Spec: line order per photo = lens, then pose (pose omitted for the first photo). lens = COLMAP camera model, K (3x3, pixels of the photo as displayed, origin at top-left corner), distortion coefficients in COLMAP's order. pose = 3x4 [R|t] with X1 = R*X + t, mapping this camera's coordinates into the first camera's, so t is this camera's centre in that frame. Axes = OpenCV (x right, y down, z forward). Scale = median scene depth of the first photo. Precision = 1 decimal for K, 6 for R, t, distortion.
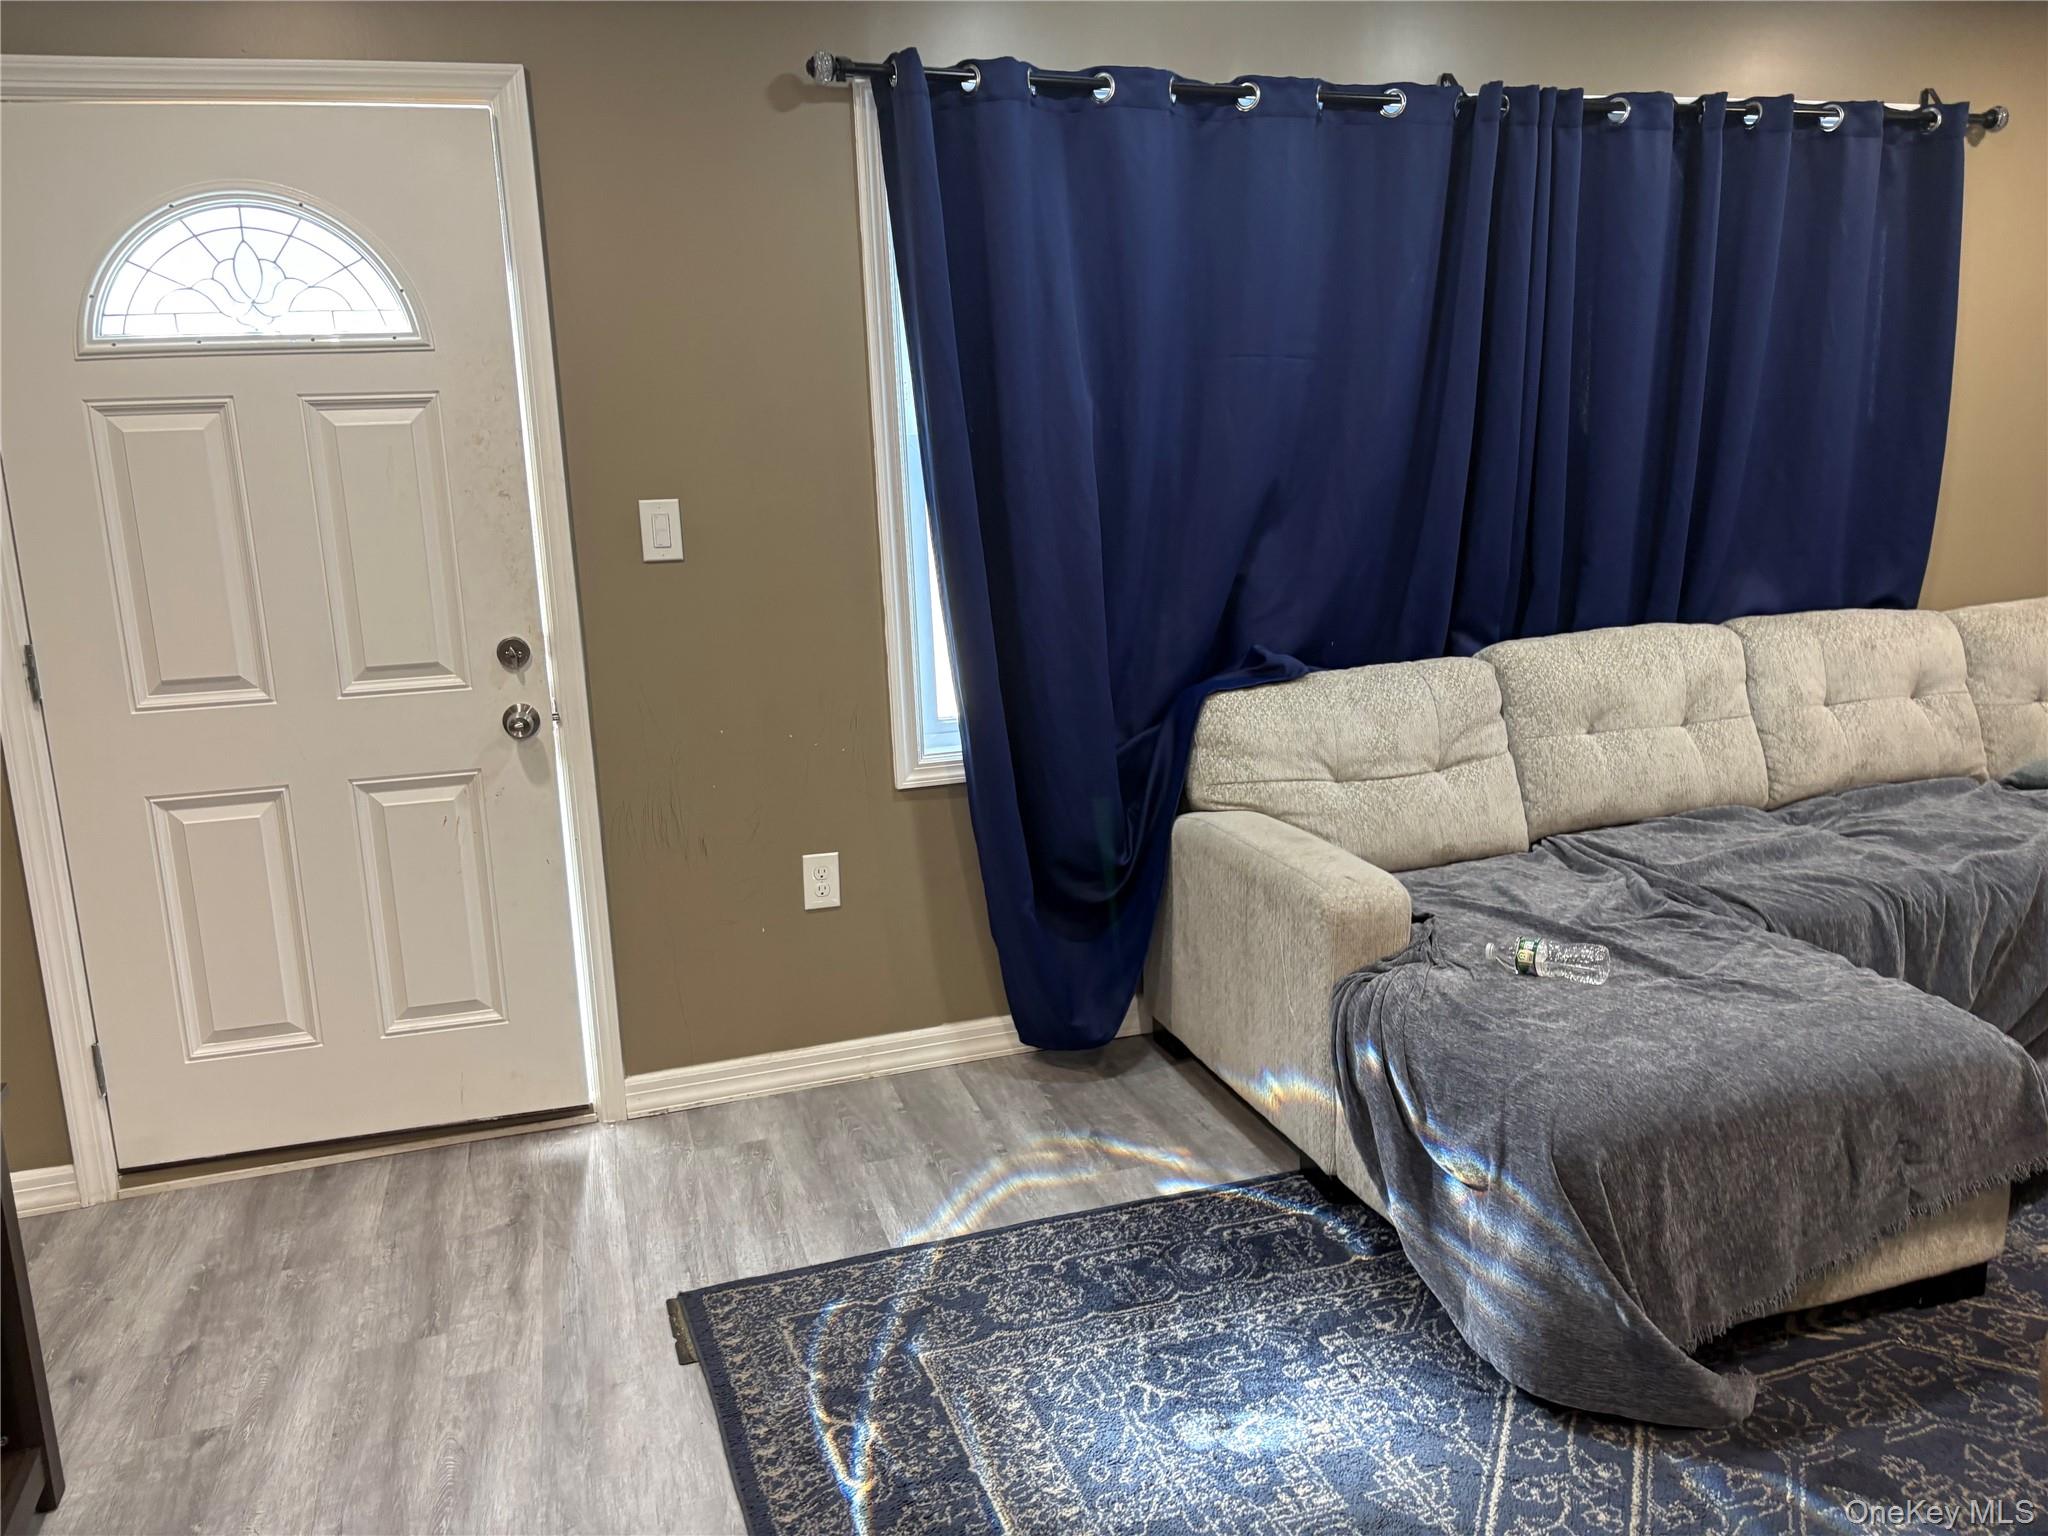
lens RADIAL K [[1562.3, 0, 1012.0], [0, 1562.3, 790.4], [0, 0, 1]] dist [0.056619, -0.071490]
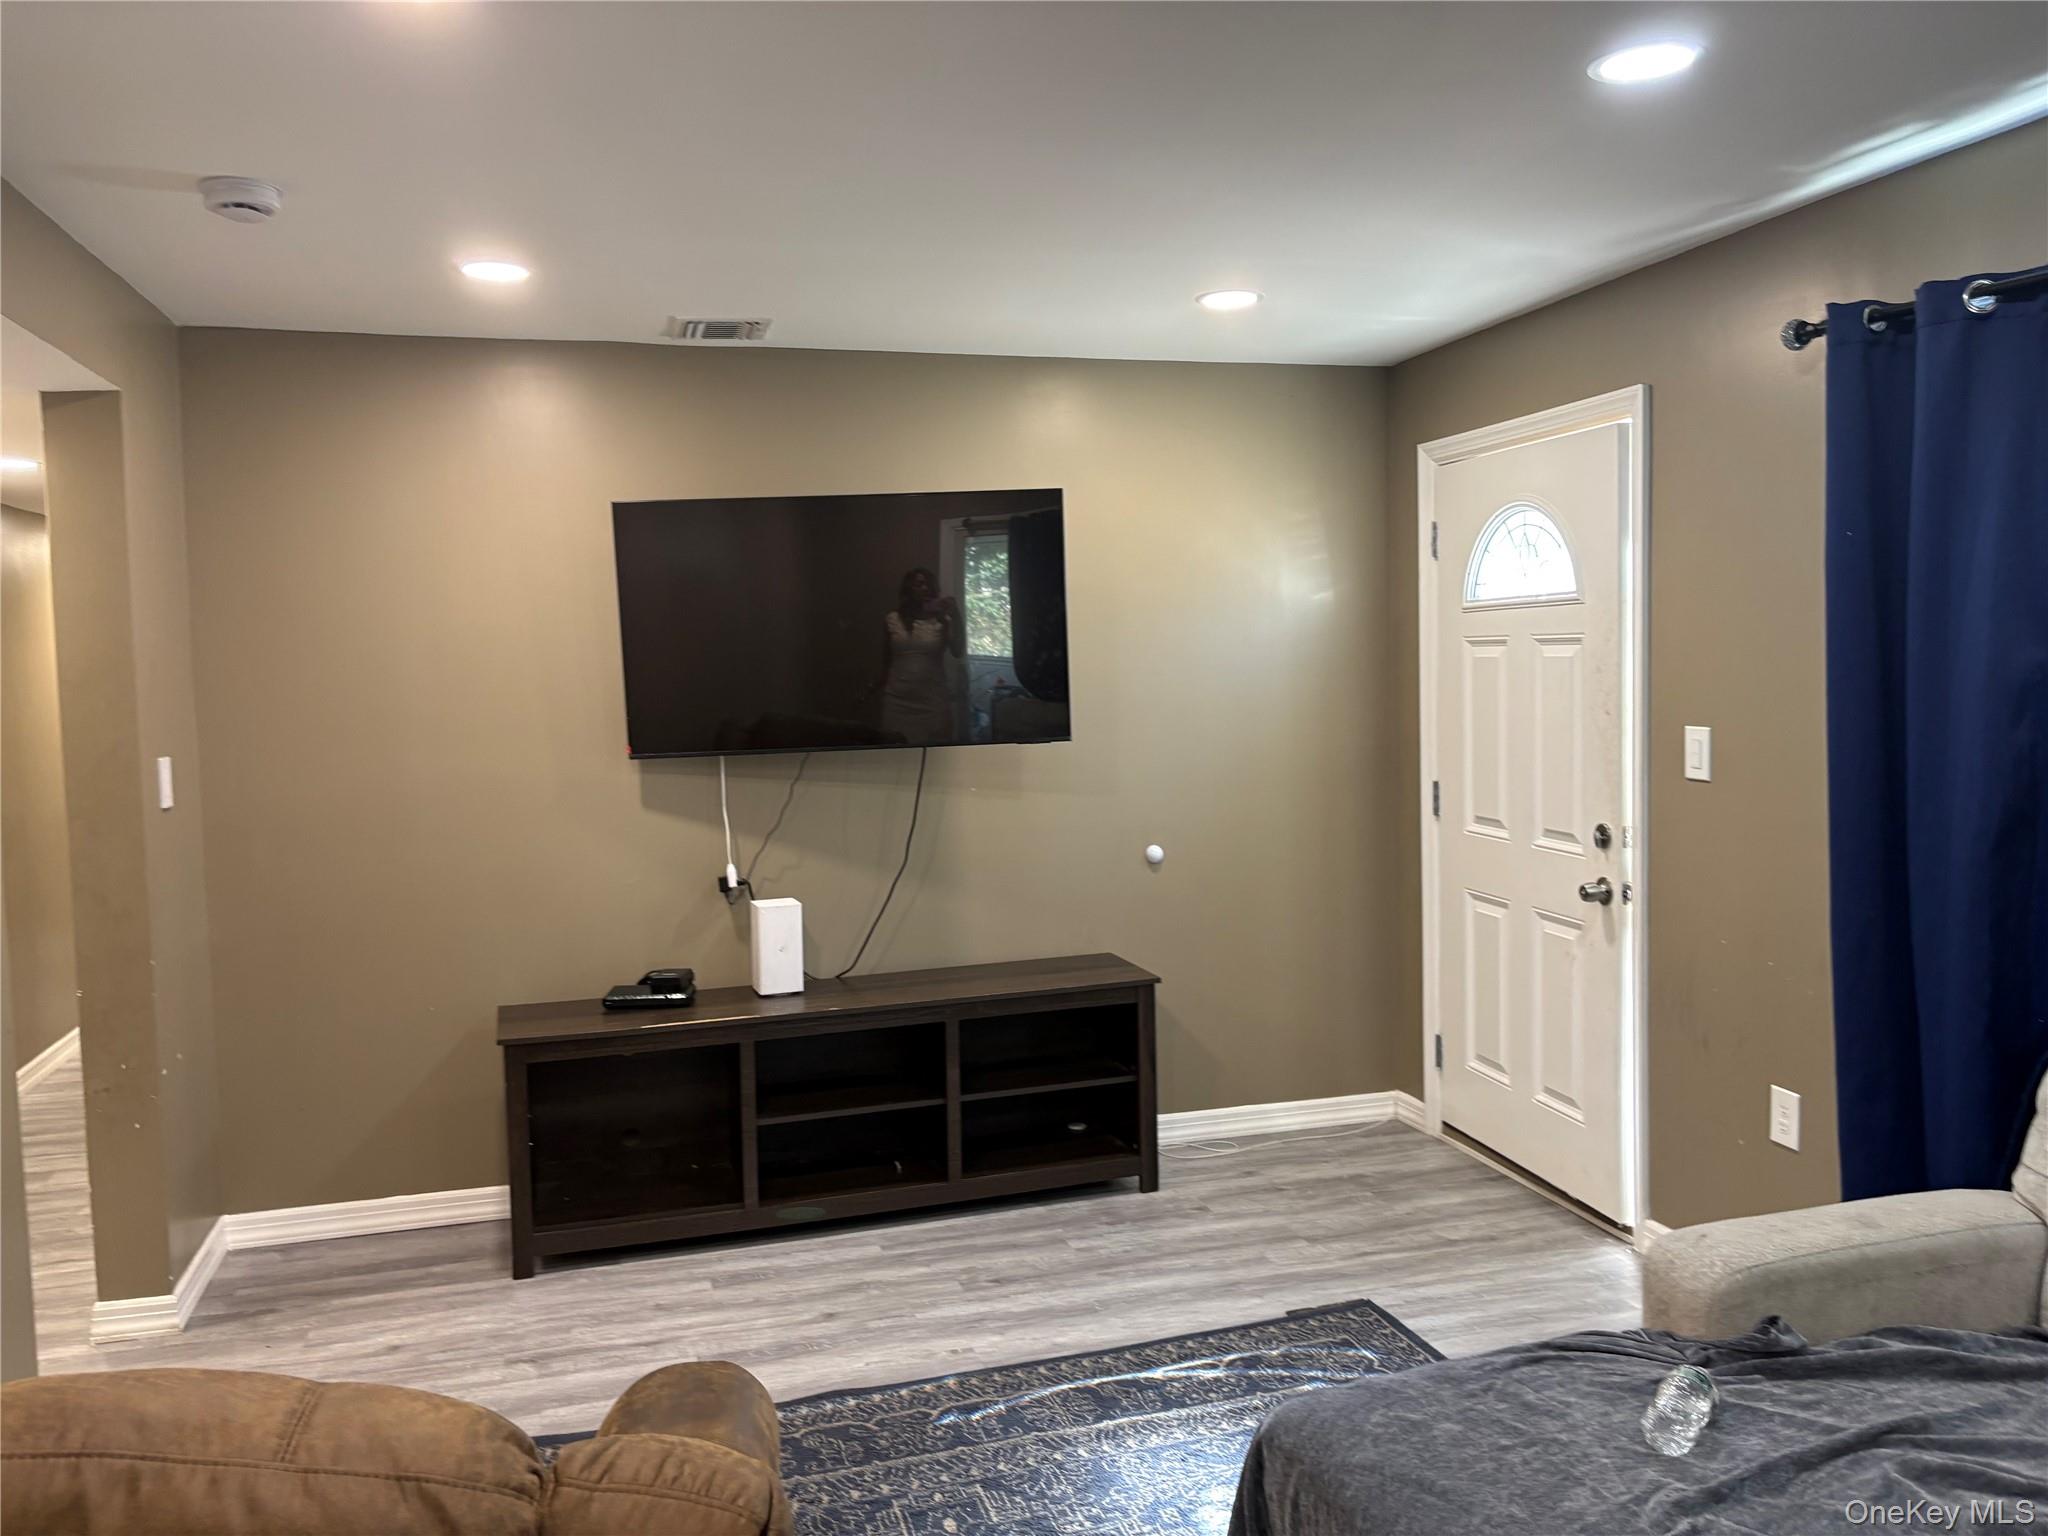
lens RADIAL K [[1562.3, 0, 1012.0], [0, 1562.3, 790.4], [0, 0, 1]] dist [0.056619, -0.071490]
pose [[-0.024131, 0.128961, -0.991356, 1.025942], [-0.199757, 0.971025, 0.131178, -0.211282], [0.979548, 0.201195, 0.002329, 0.573639]]
